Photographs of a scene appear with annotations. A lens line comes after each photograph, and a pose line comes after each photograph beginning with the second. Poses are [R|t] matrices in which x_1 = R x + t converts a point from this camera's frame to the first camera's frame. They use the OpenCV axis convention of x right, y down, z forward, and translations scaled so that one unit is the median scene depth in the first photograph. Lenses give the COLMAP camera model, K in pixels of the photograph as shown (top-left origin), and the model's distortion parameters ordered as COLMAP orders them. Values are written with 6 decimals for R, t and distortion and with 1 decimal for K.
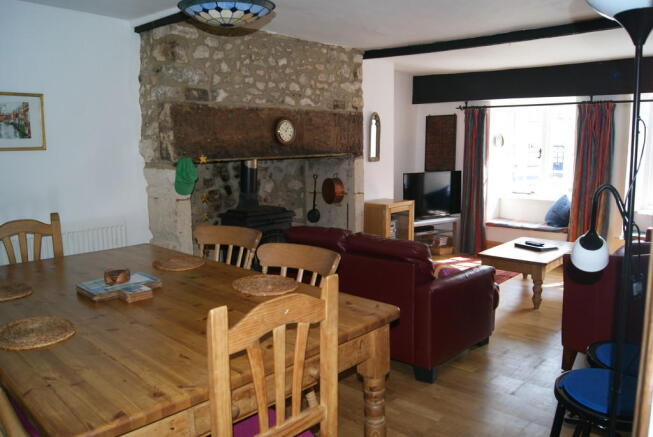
lens RADIAL K [[514.6, 0, 326.0], [0, 514.6, 219.1], [0, 0, 1]] dist [-0.034984, -0.001517]
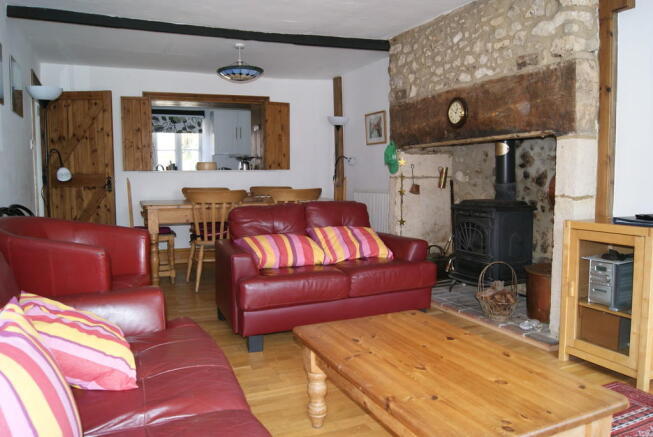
lens RADIAL K [[514.6, 0, 327.2], [0, 514.6, 217.4], [0, 0, 1]] dist [-0.034984, -0.001517]
pose [[-0.397471, 0.089757, -0.913214, 0.808636], [-0.120270, 0.981524, 0.148817, -0.091257], [0.909699, 0.168982, -0.379333, 1.101798]]
